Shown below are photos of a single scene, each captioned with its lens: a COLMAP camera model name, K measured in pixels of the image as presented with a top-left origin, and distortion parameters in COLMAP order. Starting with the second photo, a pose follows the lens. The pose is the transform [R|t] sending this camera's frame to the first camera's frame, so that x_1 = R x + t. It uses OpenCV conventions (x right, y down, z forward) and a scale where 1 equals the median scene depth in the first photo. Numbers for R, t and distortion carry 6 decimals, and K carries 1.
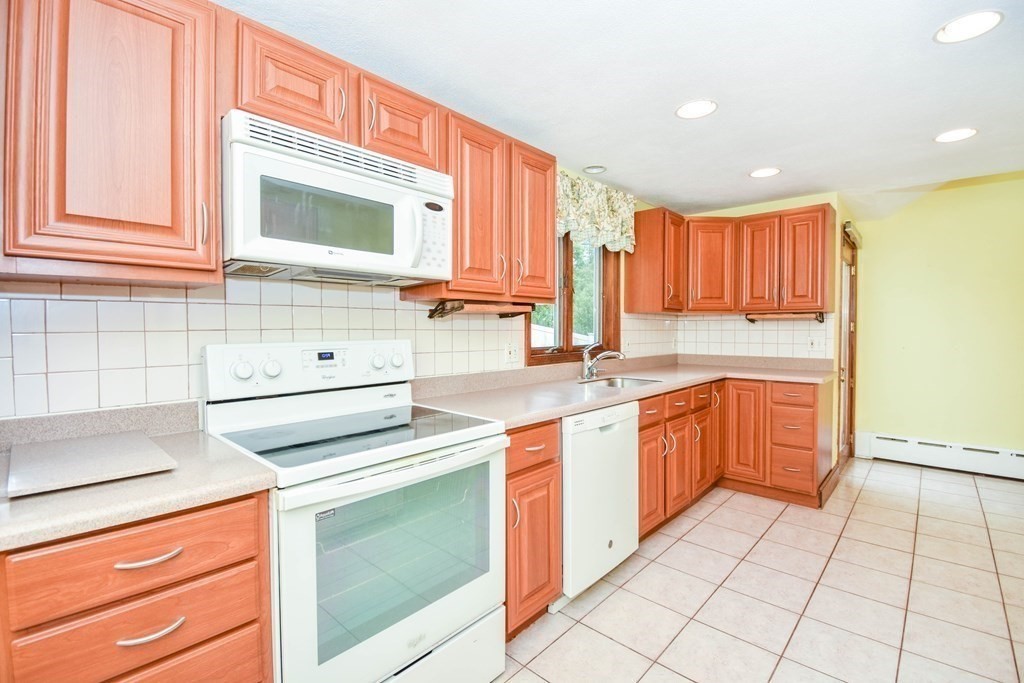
lens RADIAL K [[449.8, 0, 505.8], [0, 449.8, 335.1], [0, 0, 1]] dist [0.014768, -0.020511]
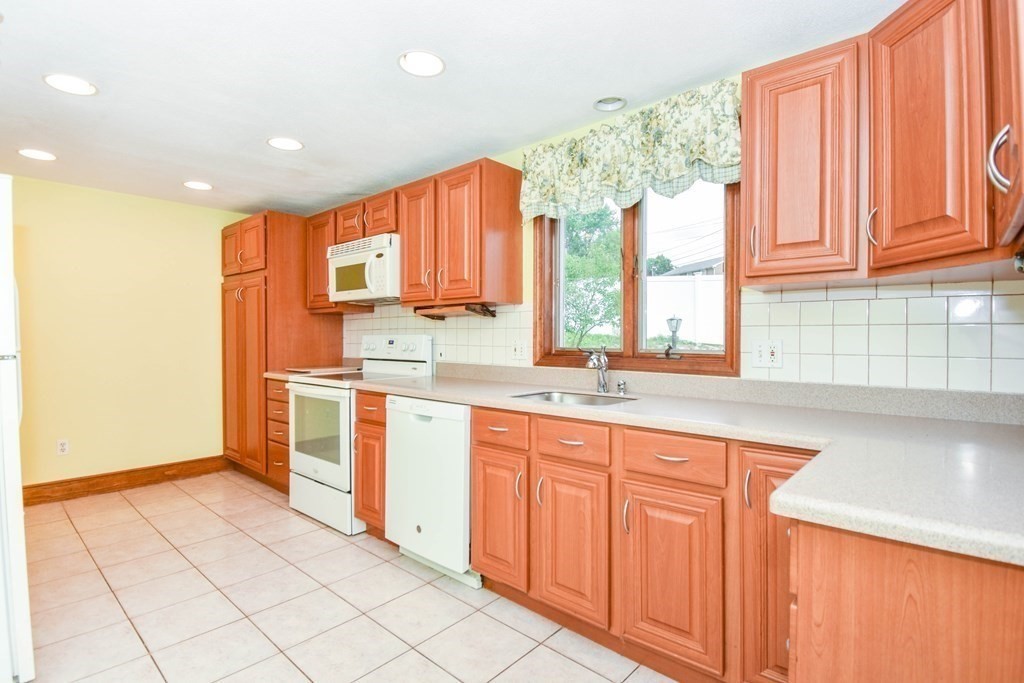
lens RADIAL K [[449.8, 0, 505.8], [0, 449.8, 335.1], [0, 0, 1]] dist [0.014768, -0.020511]
pose [[0.061493, 0.008169, -0.998074, 1.293385], [-0.006652, 0.999948, 0.007775, -0.003187], [0.998085, 0.006161, 0.061545, 1.129510]]
